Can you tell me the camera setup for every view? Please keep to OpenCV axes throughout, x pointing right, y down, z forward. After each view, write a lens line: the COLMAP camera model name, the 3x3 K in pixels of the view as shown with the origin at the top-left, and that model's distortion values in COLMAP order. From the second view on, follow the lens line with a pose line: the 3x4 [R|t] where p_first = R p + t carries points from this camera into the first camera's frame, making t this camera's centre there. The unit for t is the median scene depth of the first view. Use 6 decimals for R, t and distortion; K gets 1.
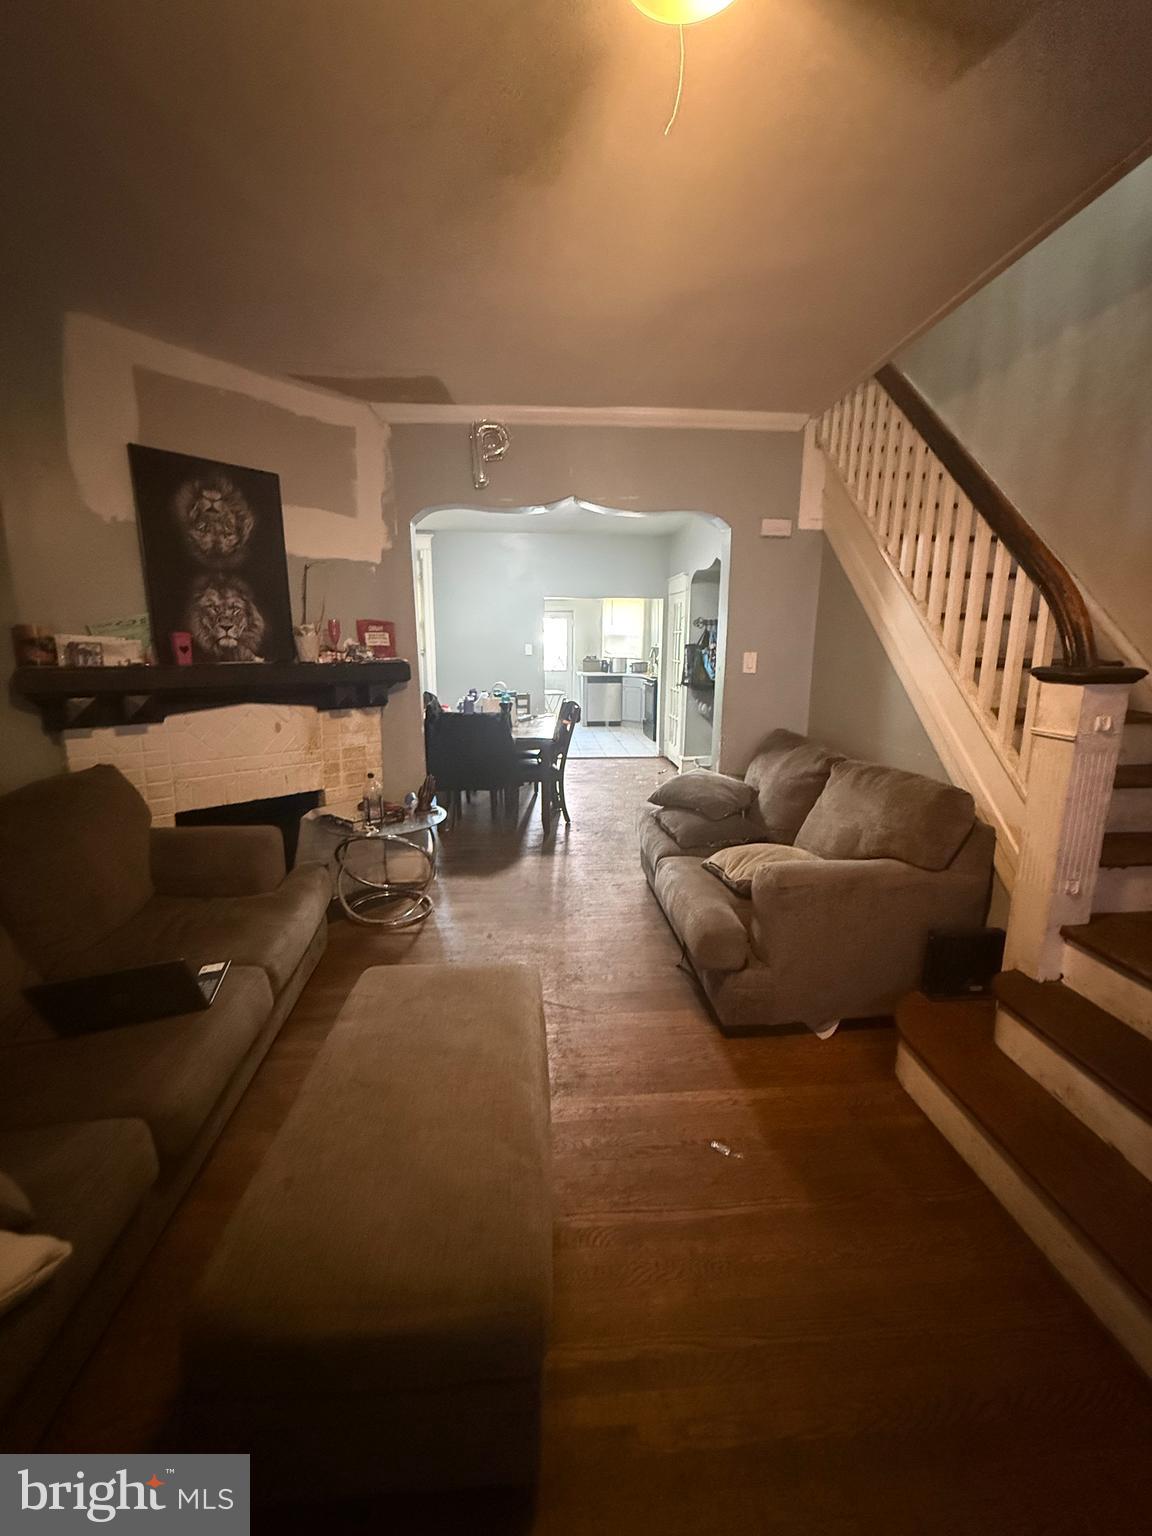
lens RADIAL K [[610.9, 0, 574.8], [0, 610.9, 765.2], [0, 0, 1]] dist [-0.000412, -0.000114]
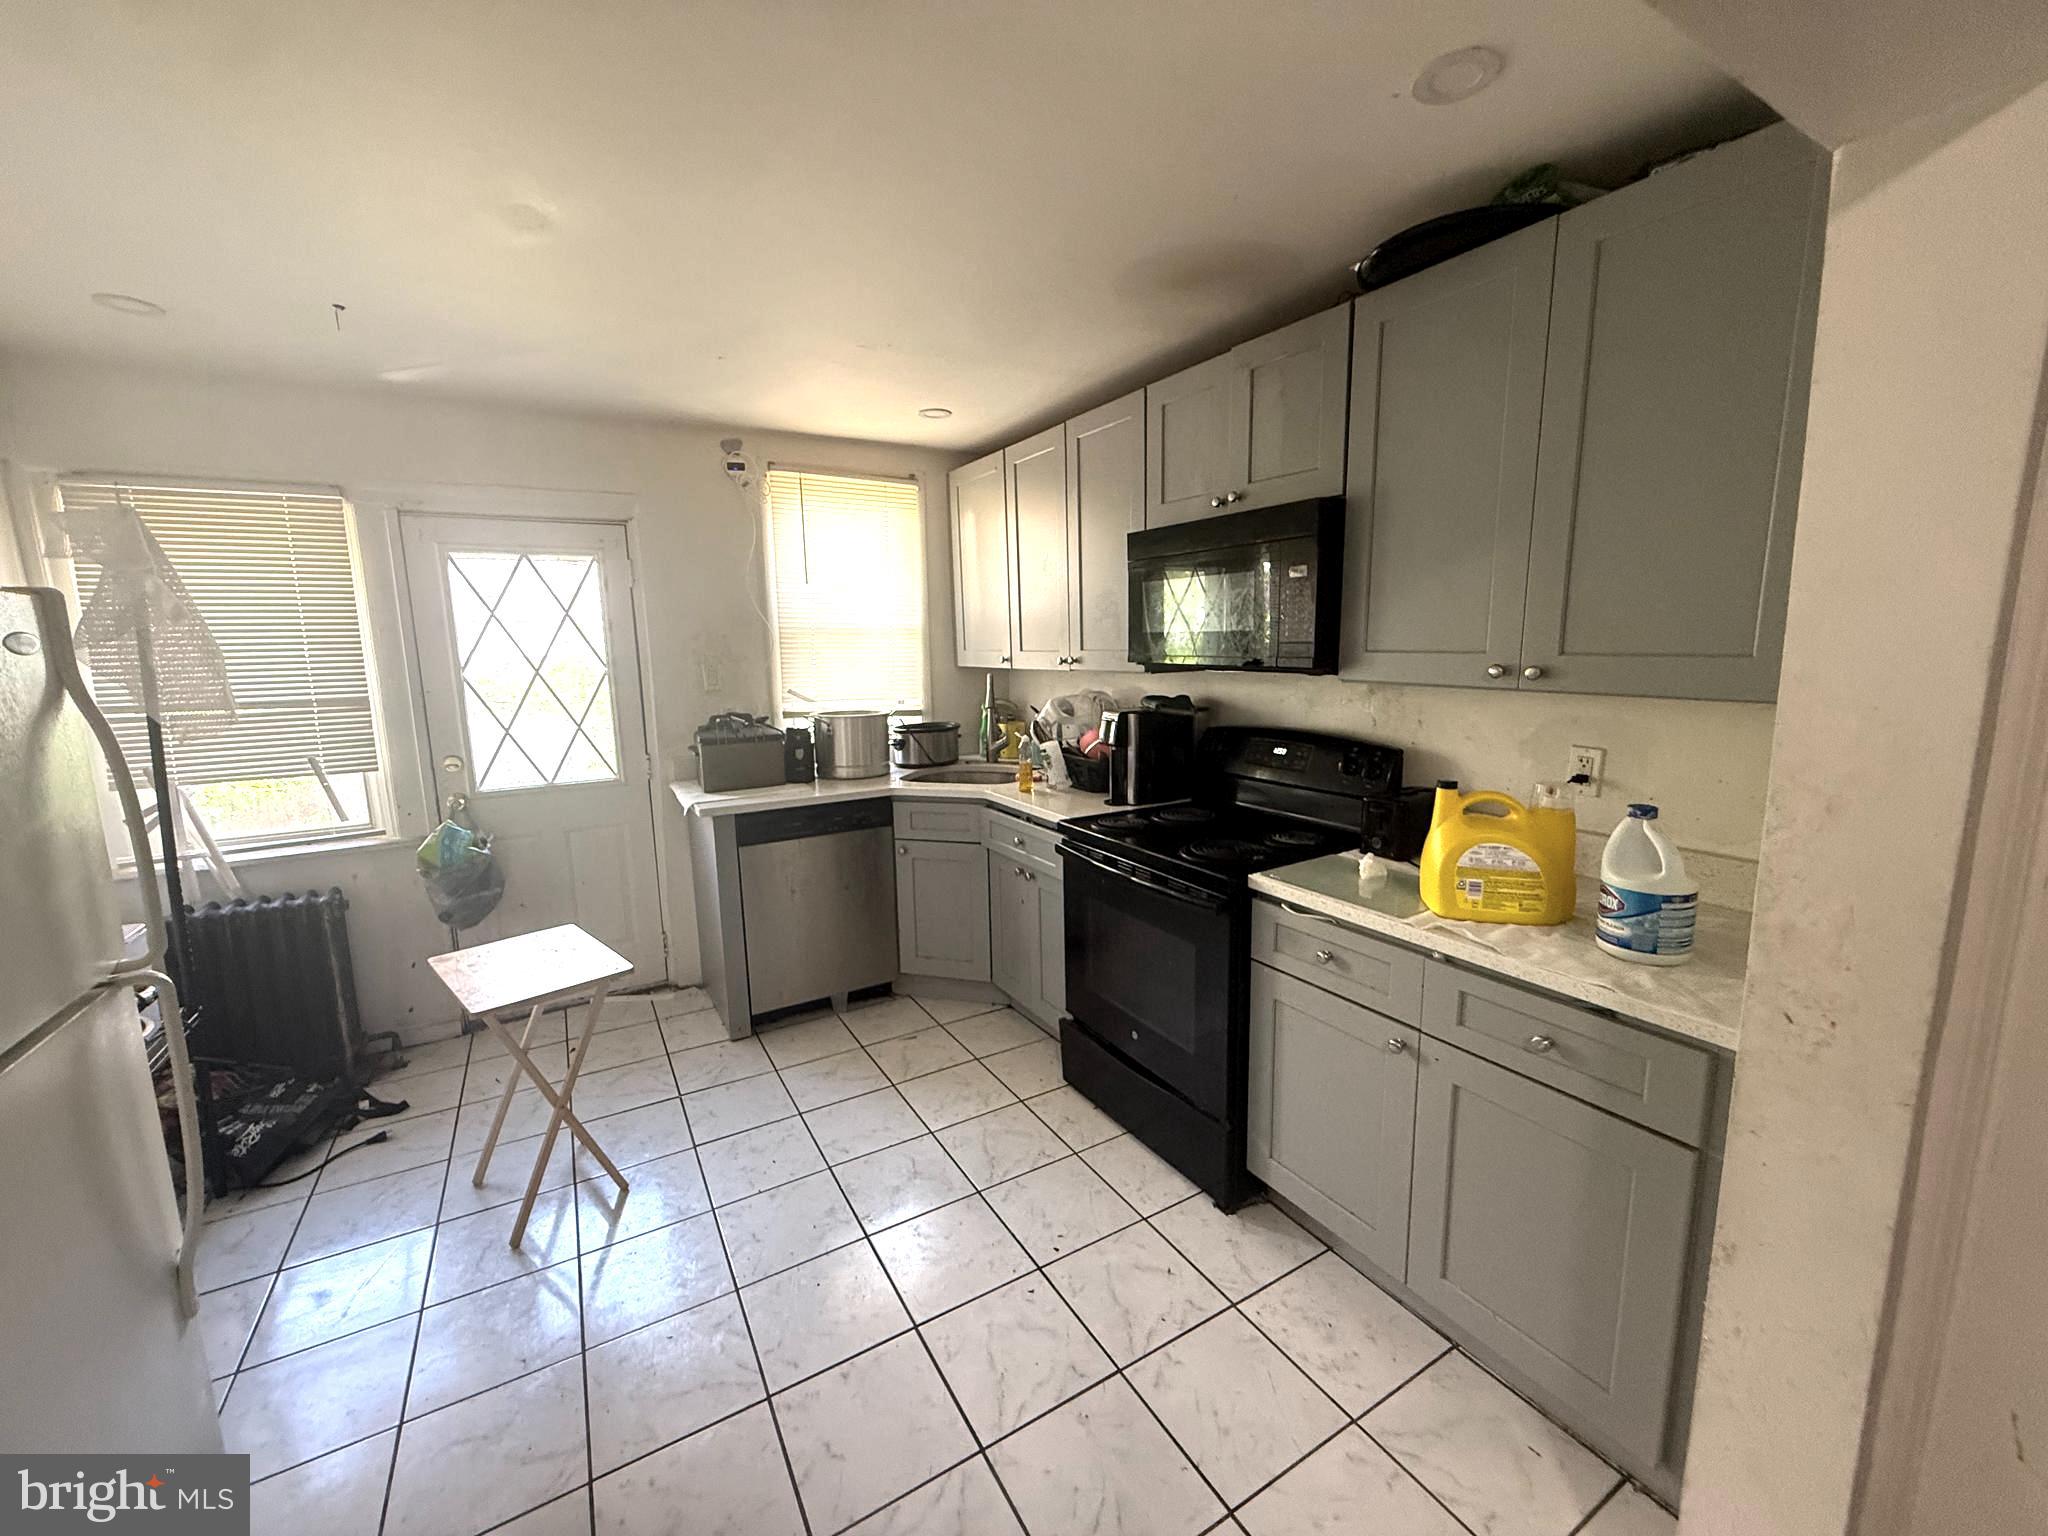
lens RADIAL K [[814.5, 0, 1019.7], [0, 814.5, 769.3], [0, 0, 1]] dist [-0.000412, -0.000114]
pose [[0.896314, -0.090138, 0.434162, -0.043916], [0.111698, 0.993444, -0.024344, -0.534879], [-0.429121, 0.070315, 0.900506, 2.599725]]
